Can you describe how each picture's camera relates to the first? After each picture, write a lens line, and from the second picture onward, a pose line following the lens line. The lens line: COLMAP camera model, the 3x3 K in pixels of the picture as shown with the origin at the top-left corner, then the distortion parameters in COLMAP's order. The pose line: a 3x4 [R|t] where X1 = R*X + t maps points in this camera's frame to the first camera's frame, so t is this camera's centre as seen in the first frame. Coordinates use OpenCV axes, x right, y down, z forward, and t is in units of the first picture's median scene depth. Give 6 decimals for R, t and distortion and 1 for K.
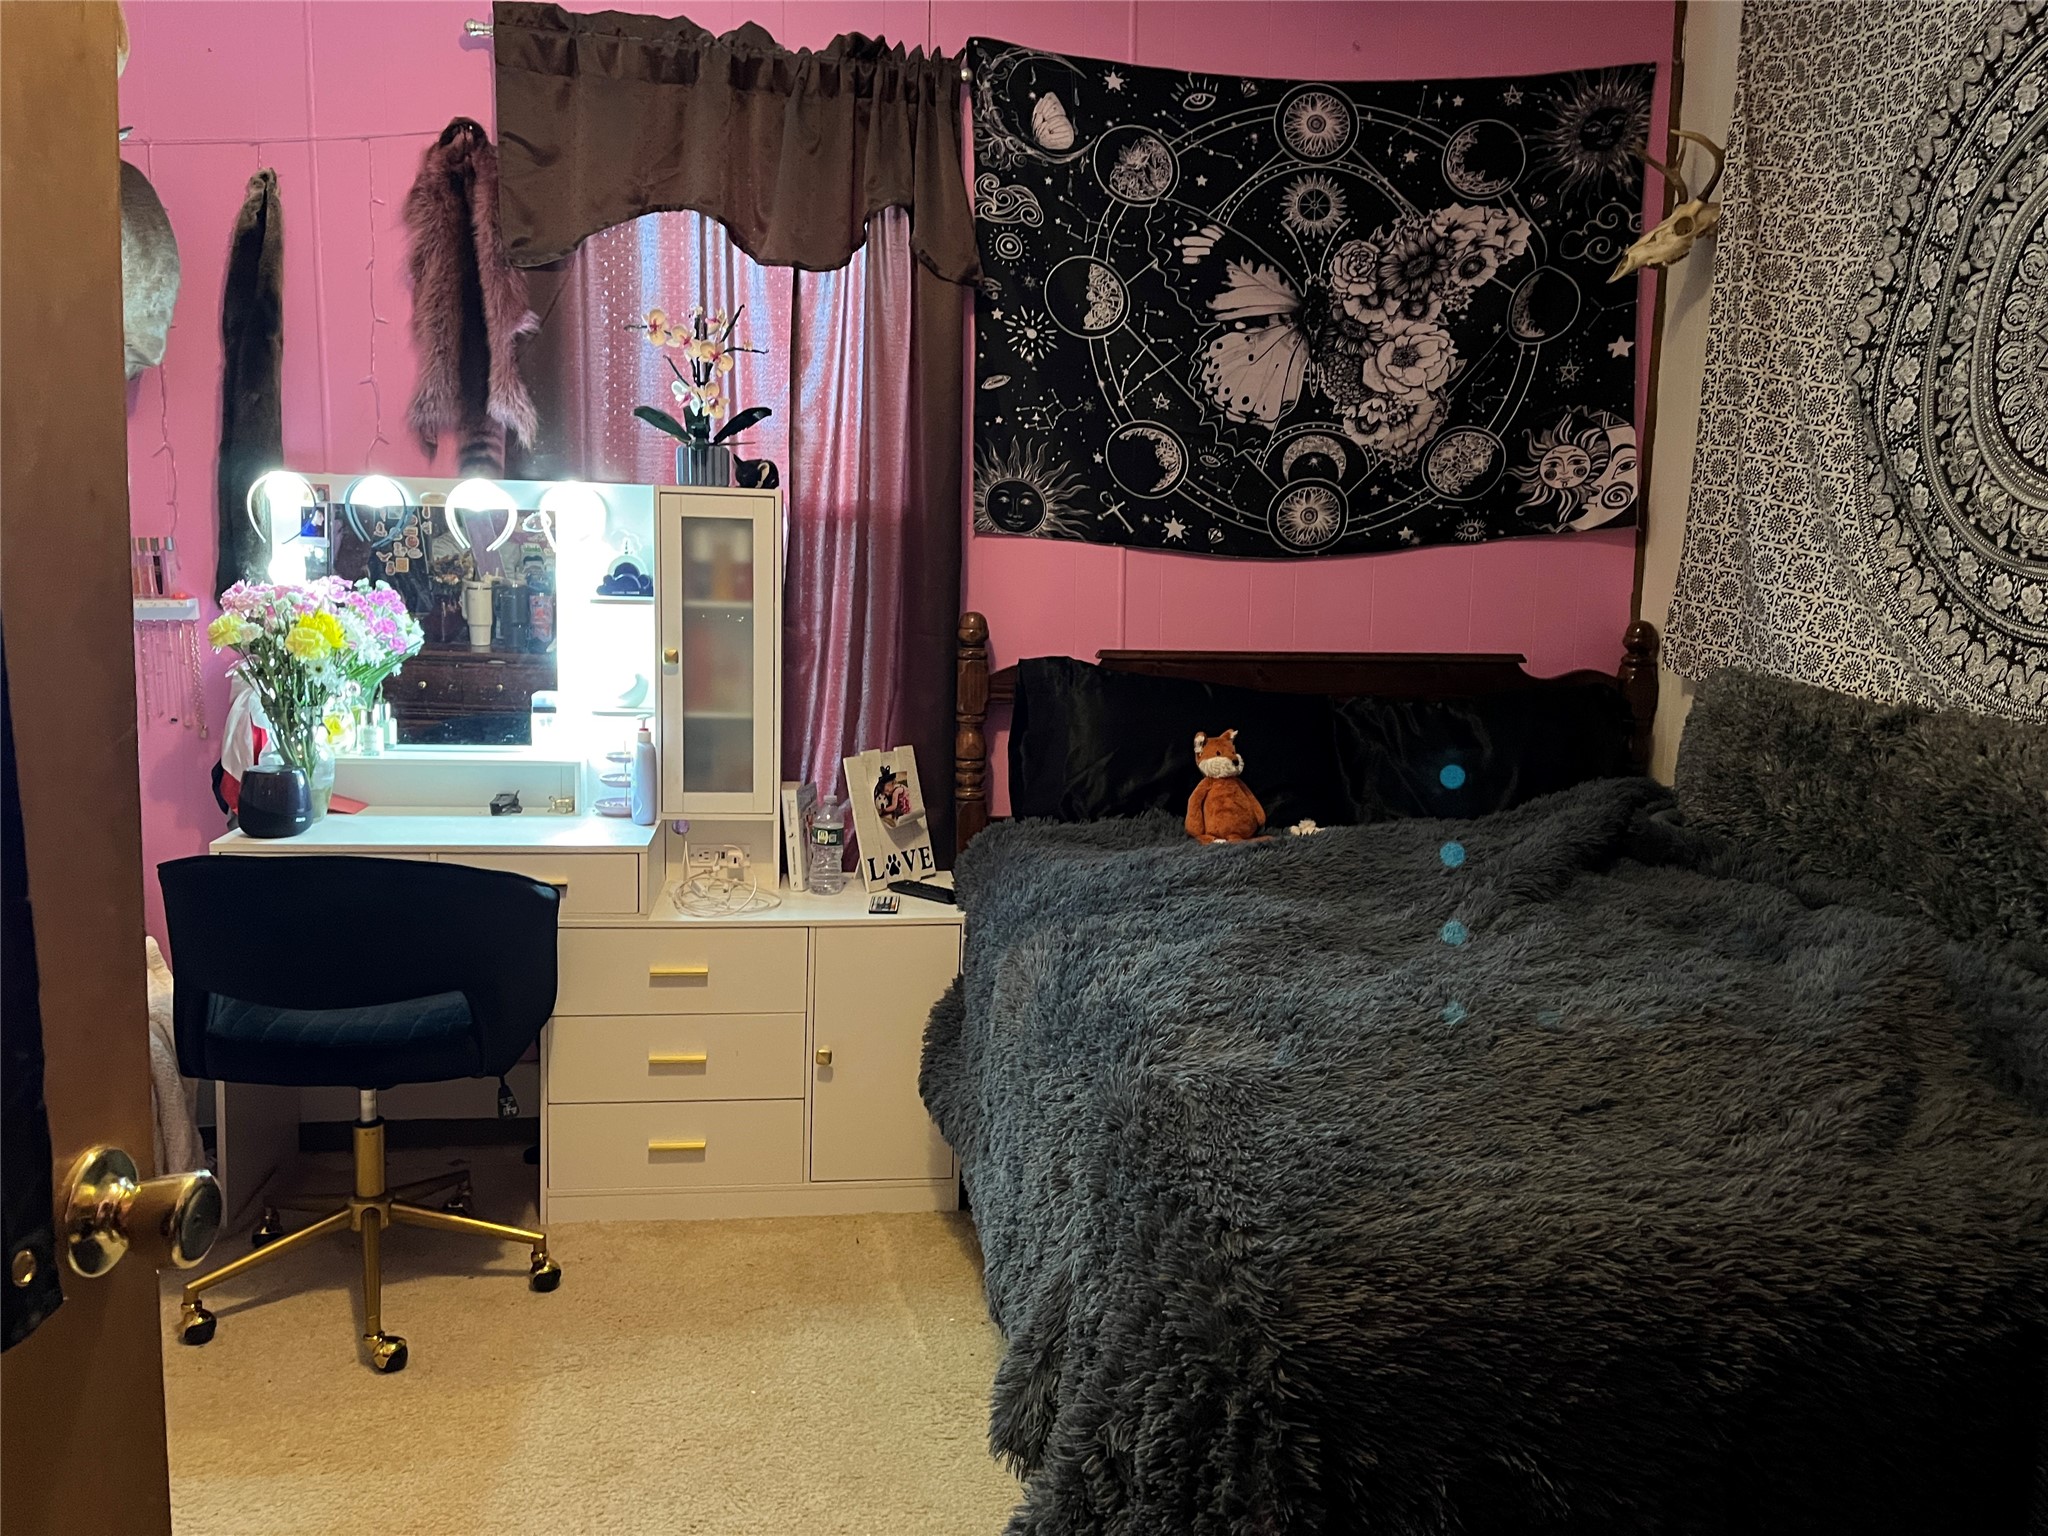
lens RADIAL K [[1550.9, 0, 1003.6], [0, 1550.9, 763.2], [0, 0, 1]] dist [0.046621, -0.094979]
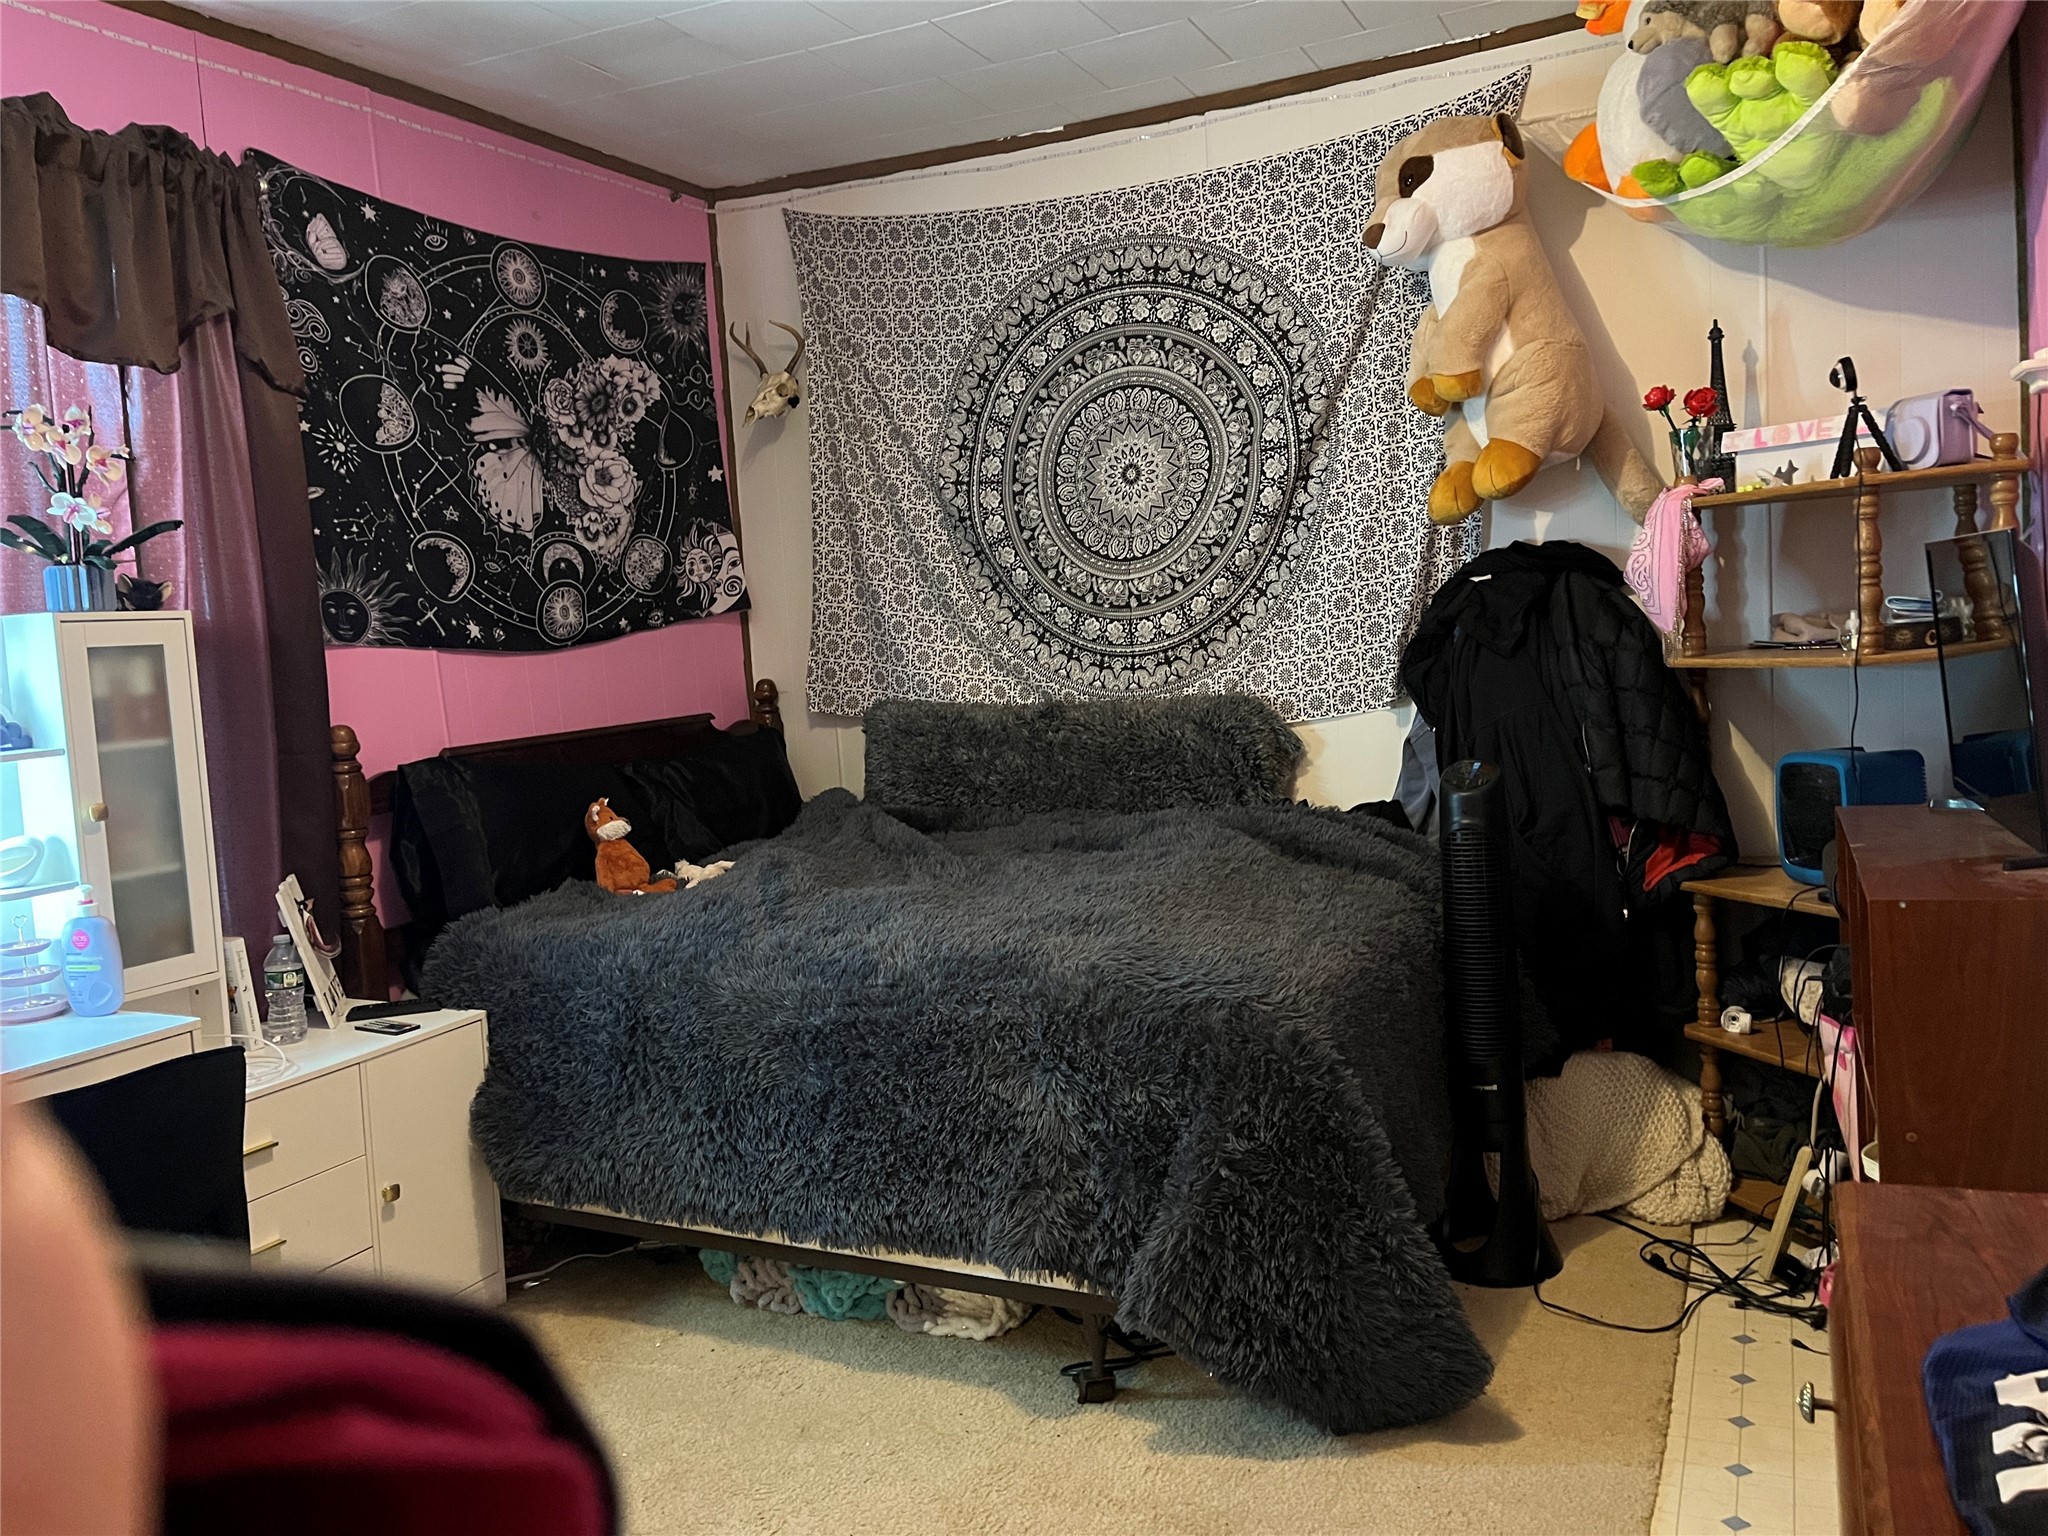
lens RADIAL K [[1565.7, 0, 1026.8], [0, 1565.7, 755.5], [0, 0, 1]] dist [0.066853, -0.092388]
pose [[0.527603, -0.128713, 0.839683, -0.638352], [0.184573, 0.982210, 0.034587, -0.033867], [-0.829197, 0.136735, 0.541974, 0.106123]]
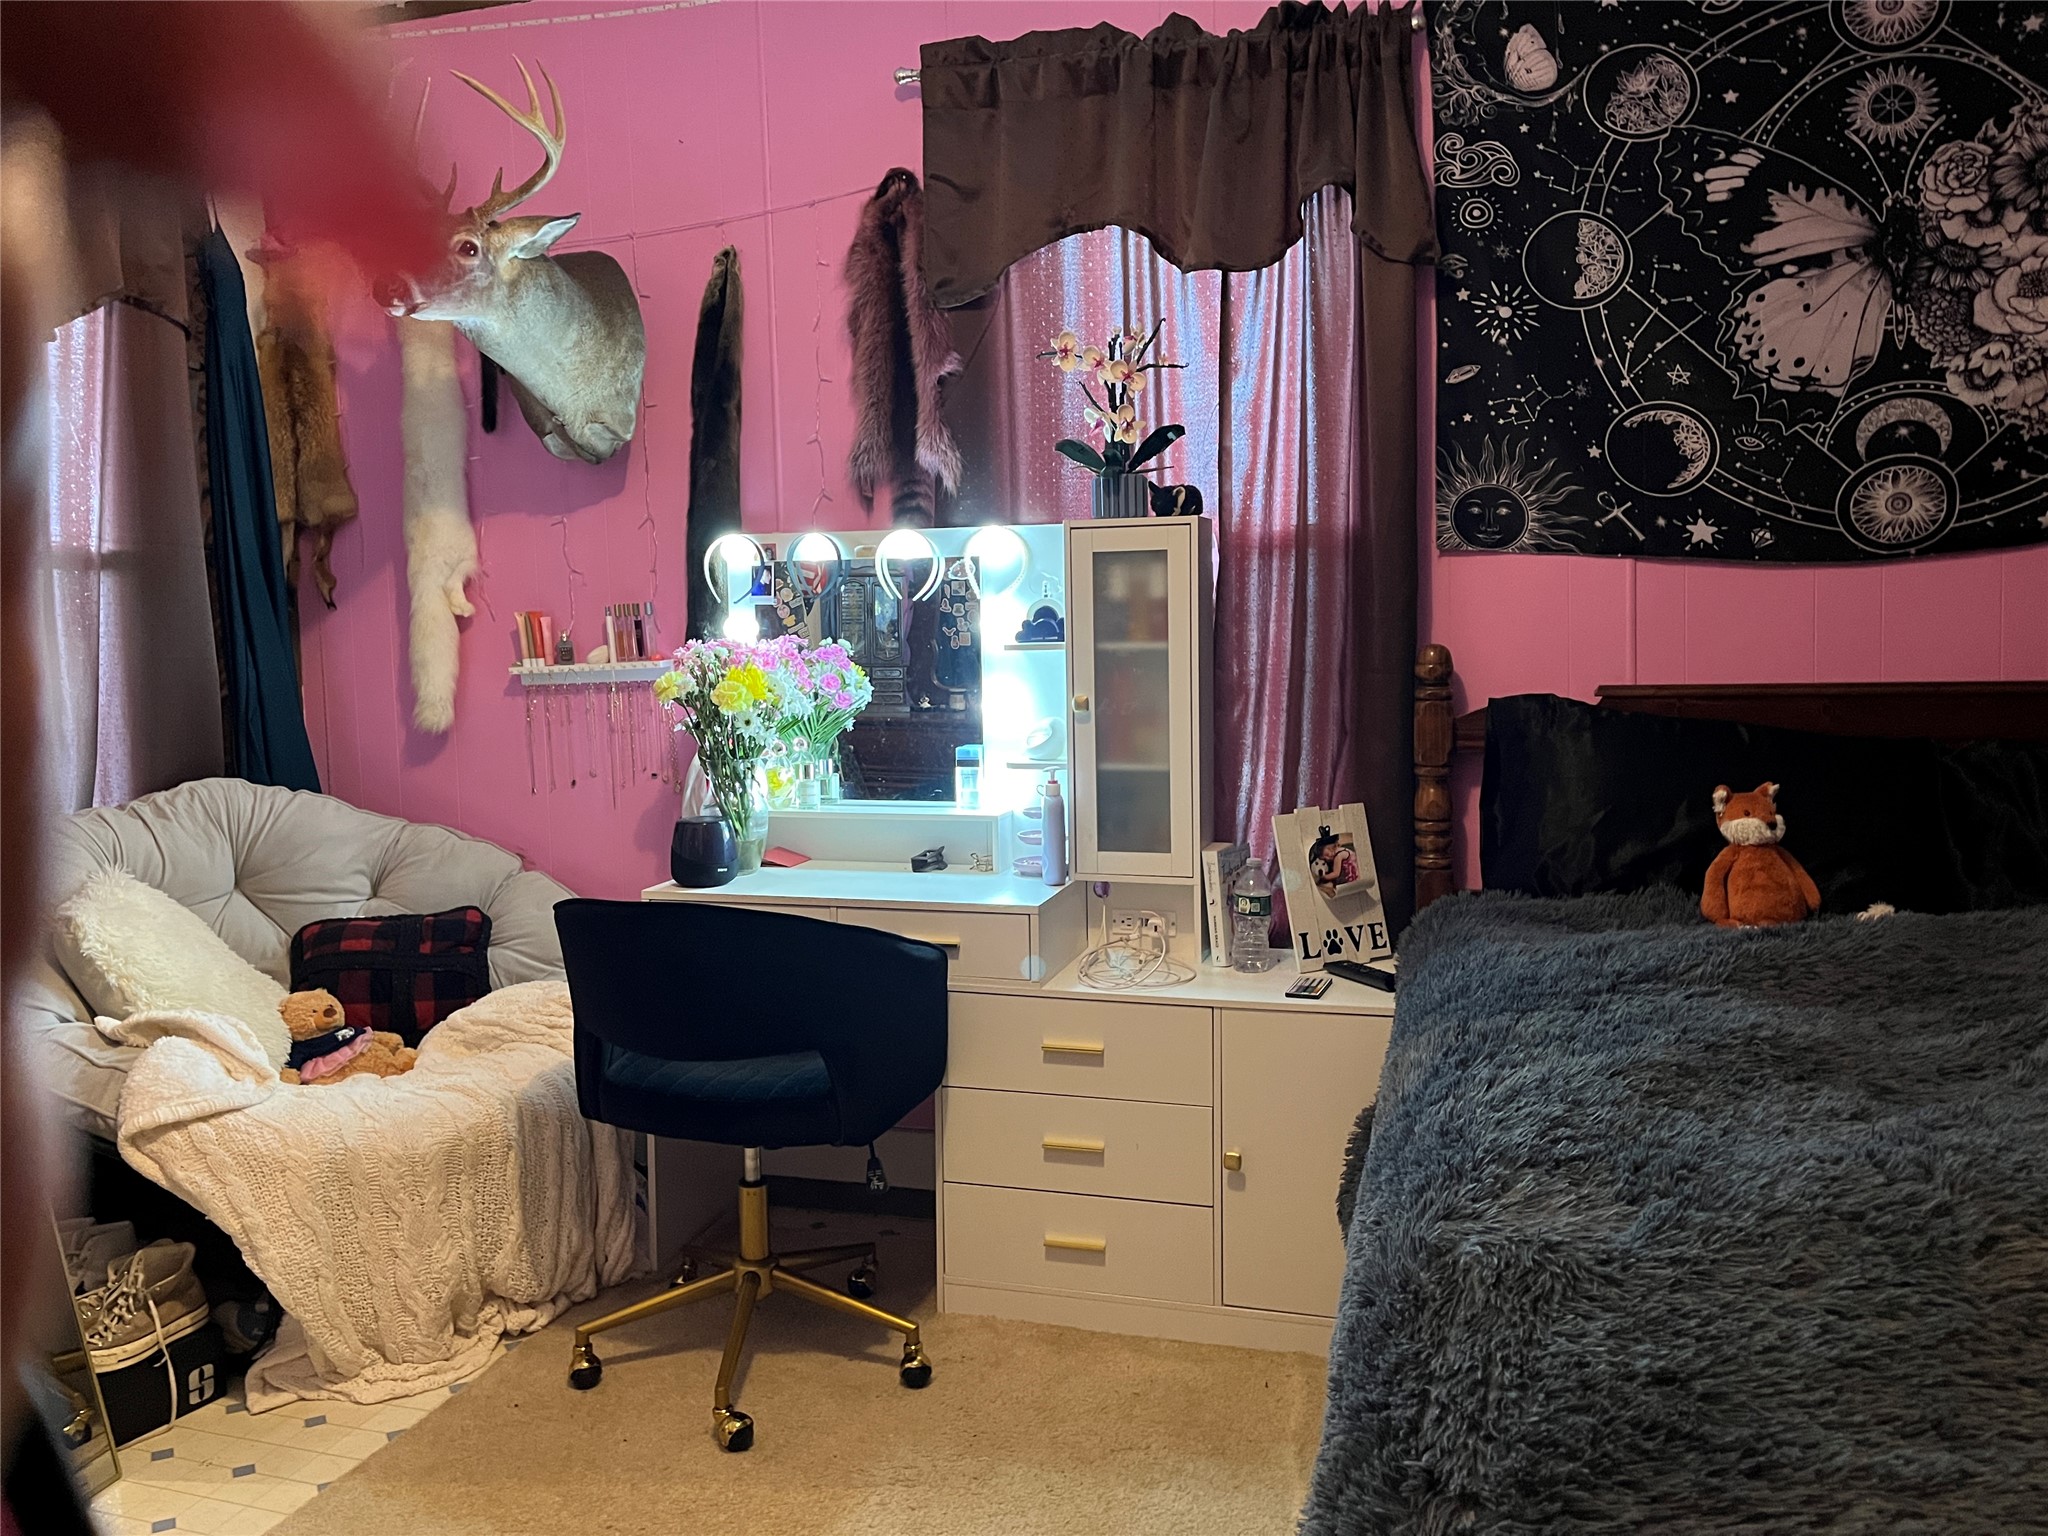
lens RADIAL K [[1551.6, 0, 981.3], [0, 1551.6, 759.0], [0, 0, 1]] dist [0.060793, -0.097705]
pose [[0.910631, -0.006403, -0.413172, 0.108289], [-0.016131, 0.998567, -0.051027, 0.011874], [0.412906, 0.053132, 0.909222, 0.133236]]
